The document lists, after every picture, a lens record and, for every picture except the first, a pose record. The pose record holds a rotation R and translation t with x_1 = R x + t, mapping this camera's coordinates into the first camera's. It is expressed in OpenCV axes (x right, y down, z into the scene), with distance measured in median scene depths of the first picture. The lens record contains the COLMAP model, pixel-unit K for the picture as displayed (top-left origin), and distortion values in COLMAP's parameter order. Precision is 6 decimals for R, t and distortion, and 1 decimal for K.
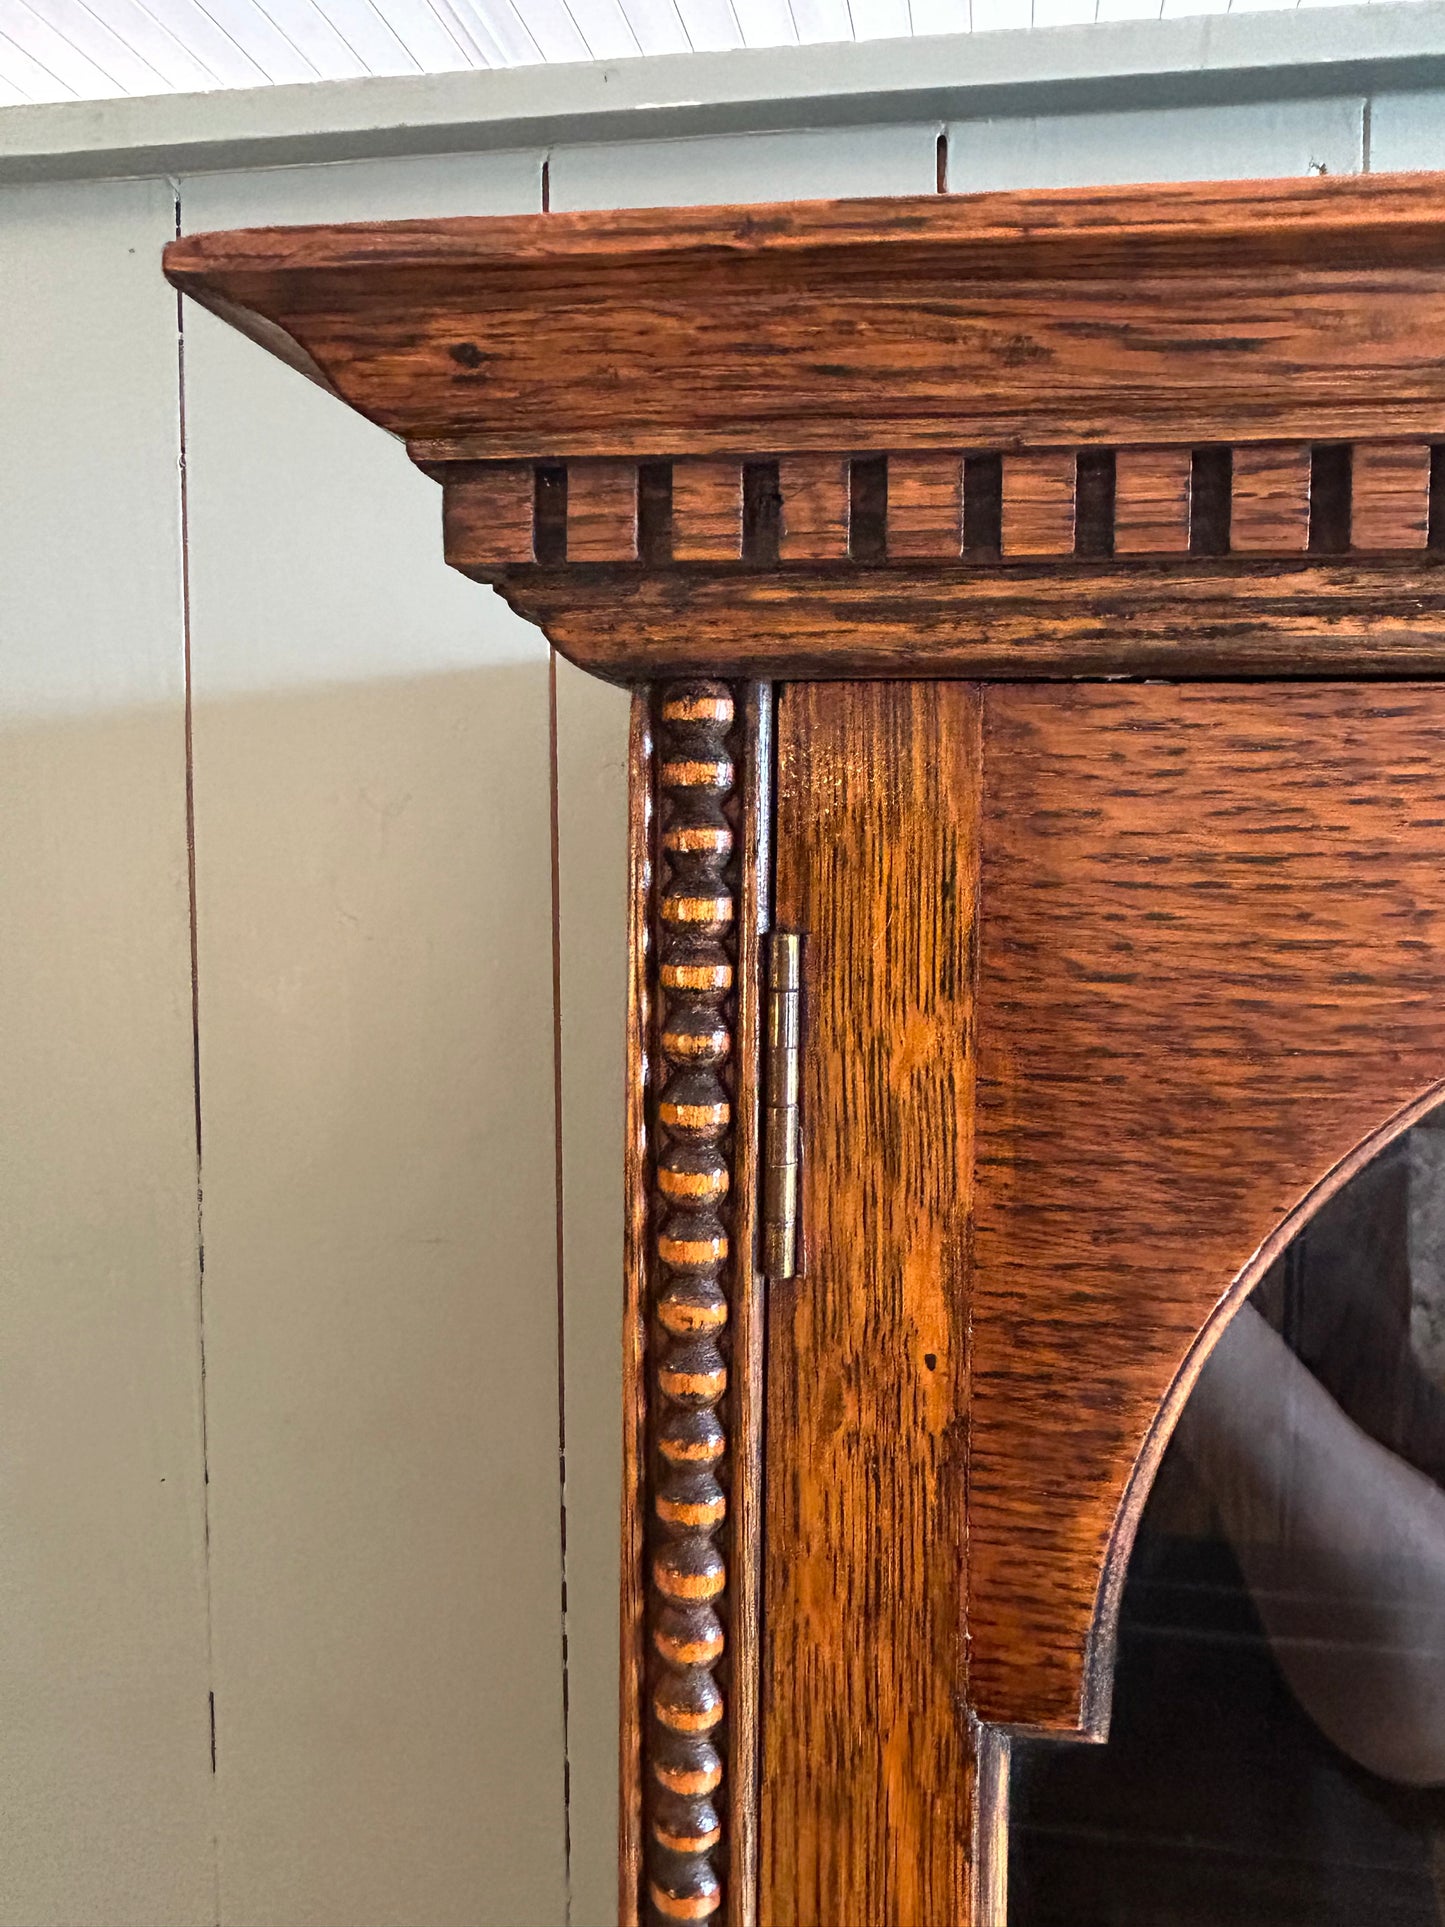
lens RADIAL K [[1627.2, 0, 721.1], [0, 1627.2, 990.8], [0, 0, 1]] dist [0.077656, -0.125369]
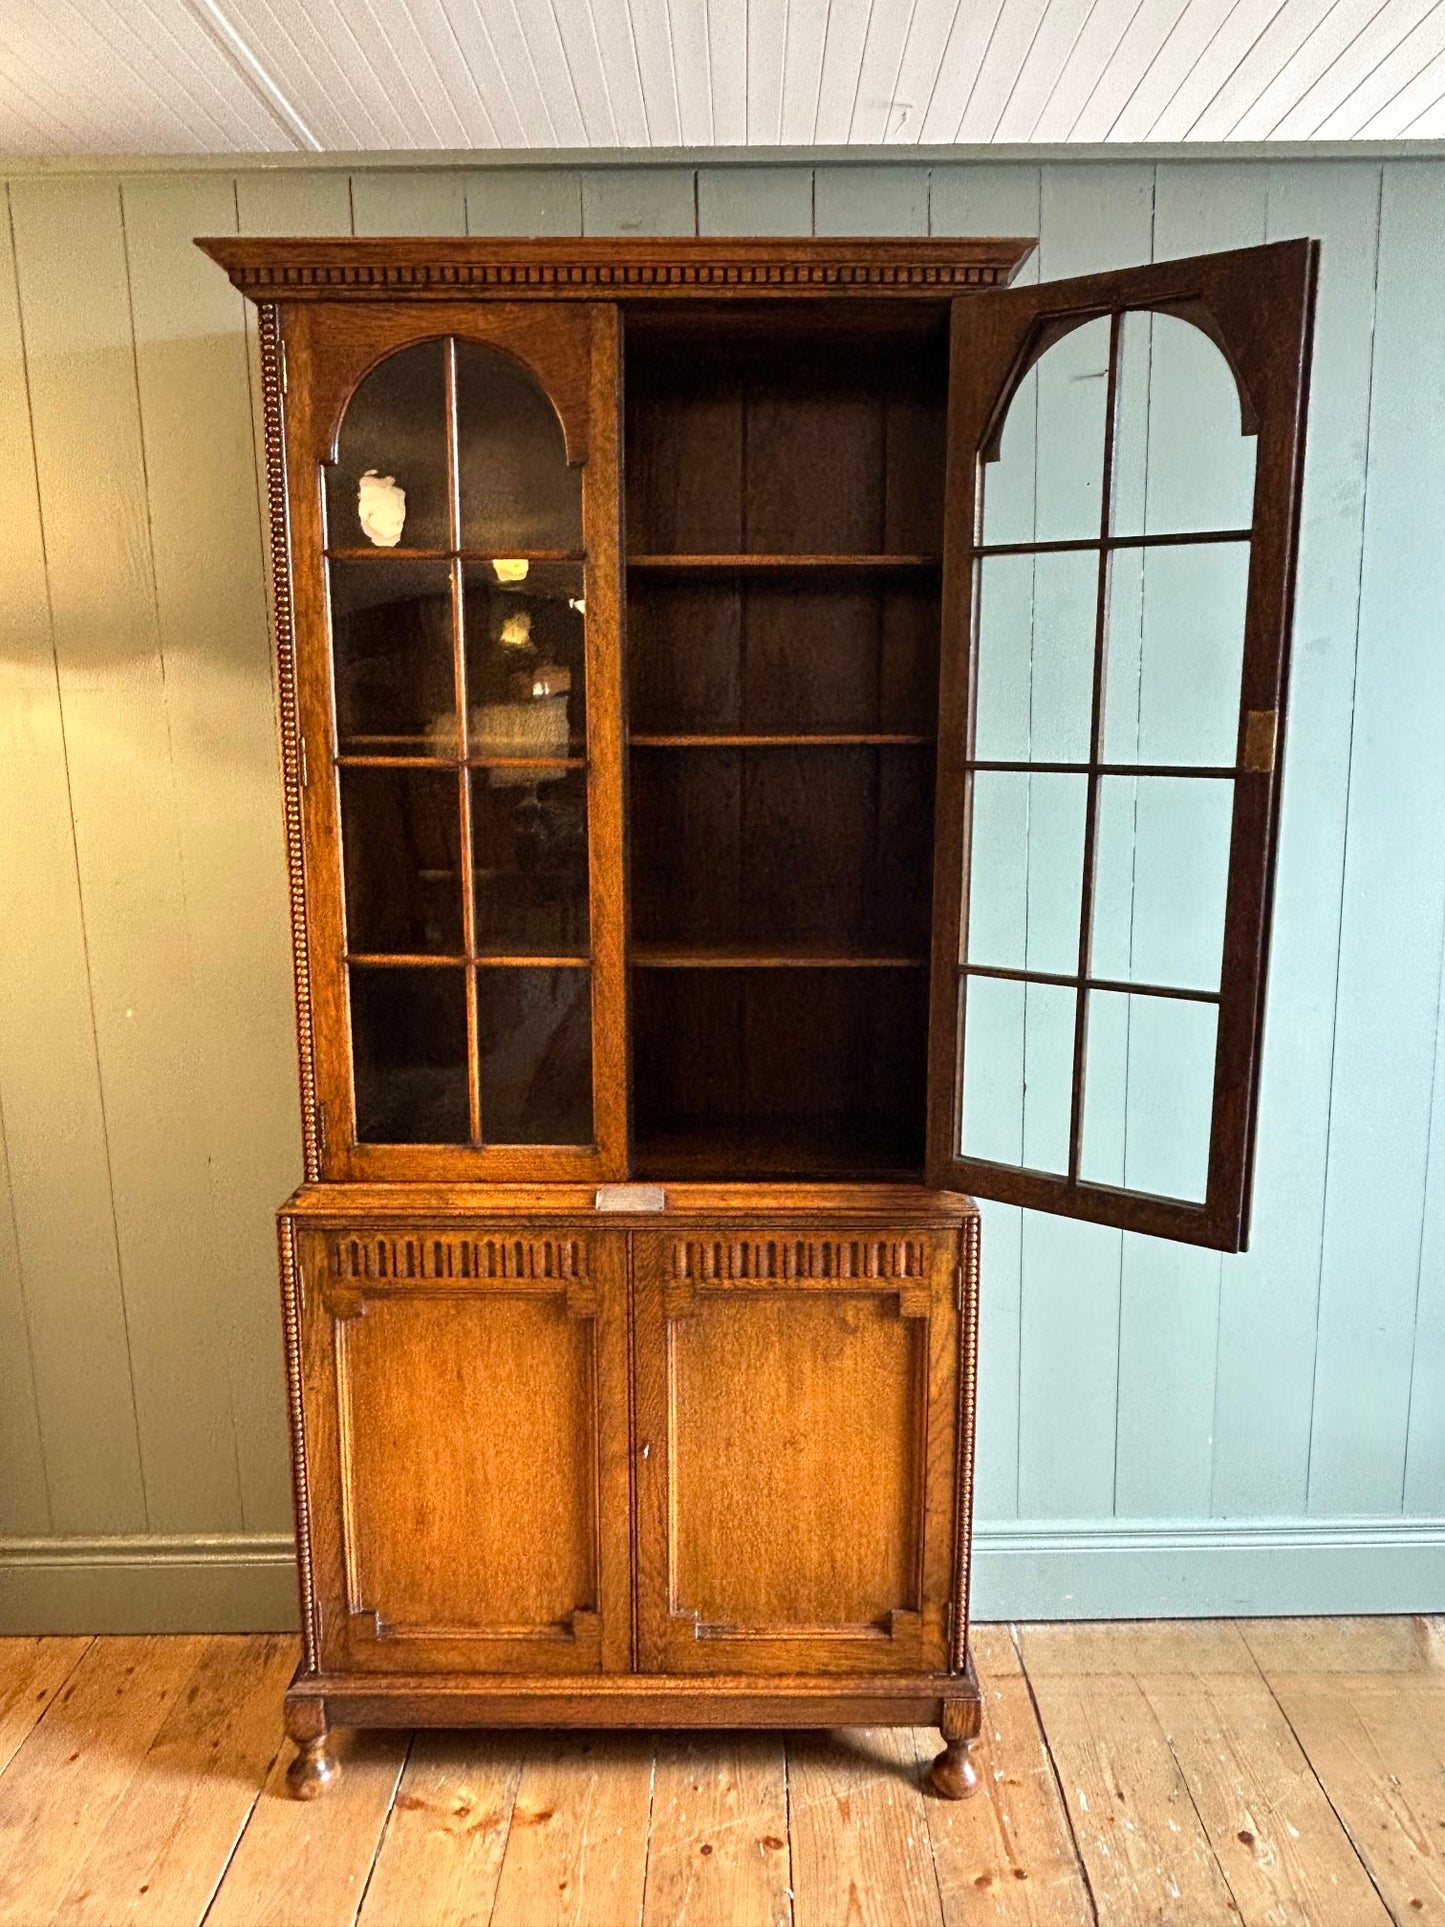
lens RADIAL K [[1445.9, 0, 758.9], [0, 1445.9, 961.5], [0, 0, 1]] dist [-0.002485, -0.010634]
pose [[0.983256, -0.038050, 0.178211, 0.872336], [0.022394, 0.995775, 0.089049, 2.166727], [-0.180846, -0.083567, 0.979955, -5.785767]]
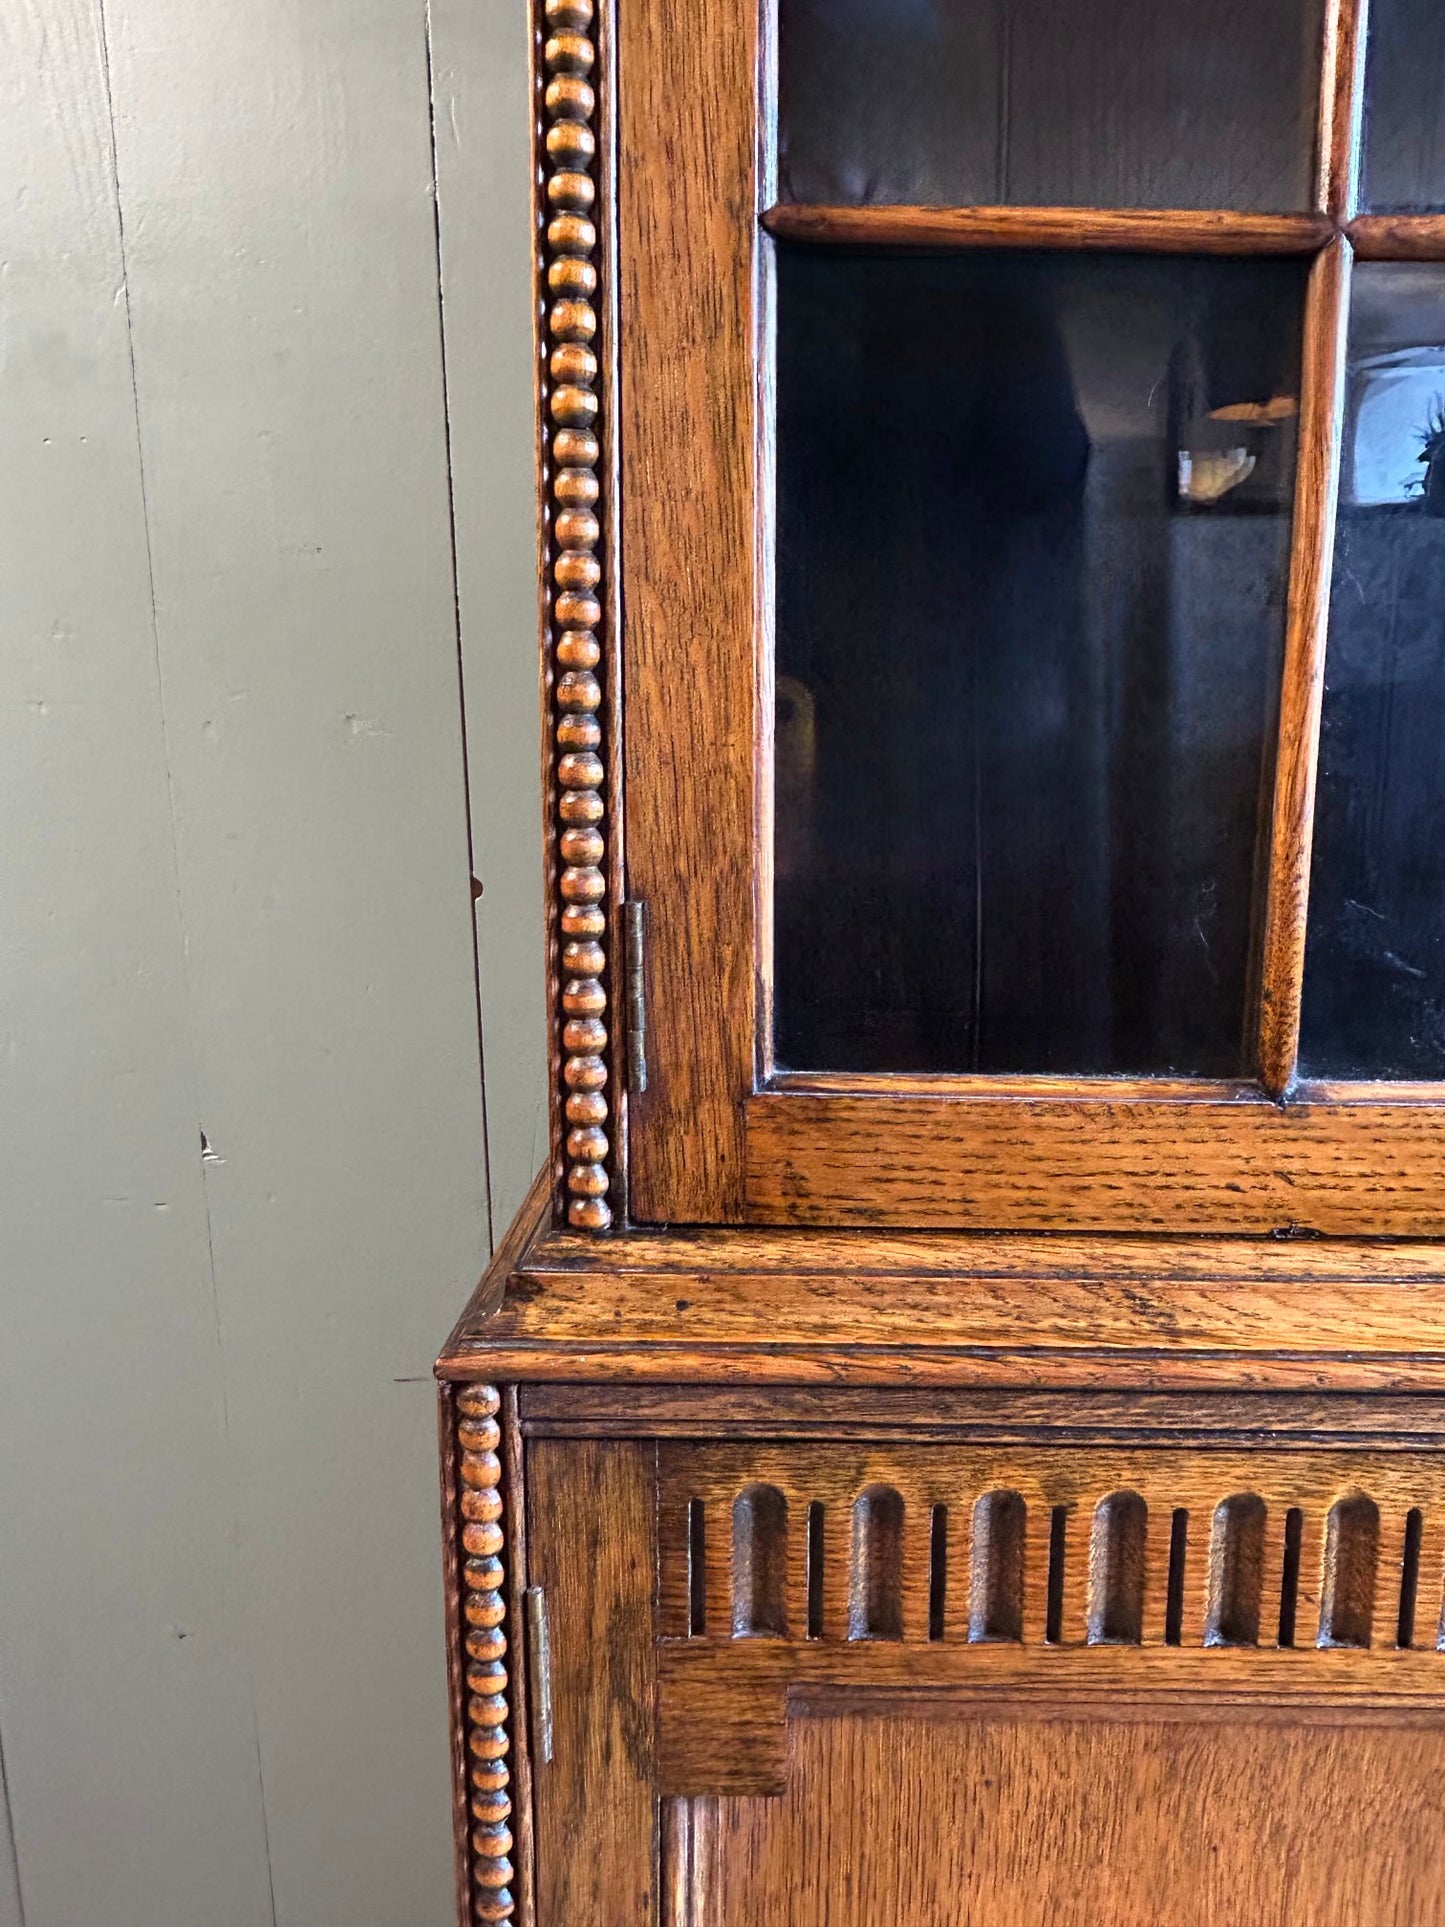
lens RADIAL K [[1445.9, 0, 758.9], [0, 1445.9, 961.5], [0, 0, 1]] dist [-0.002485, -0.010634]
pose [[0.988286, -0.031056, 0.149420, -0.095704], [0.018217, 0.996082, 0.086540, 3.364154], [-0.151522, -0.082805, 0.984979, -0.232300]]
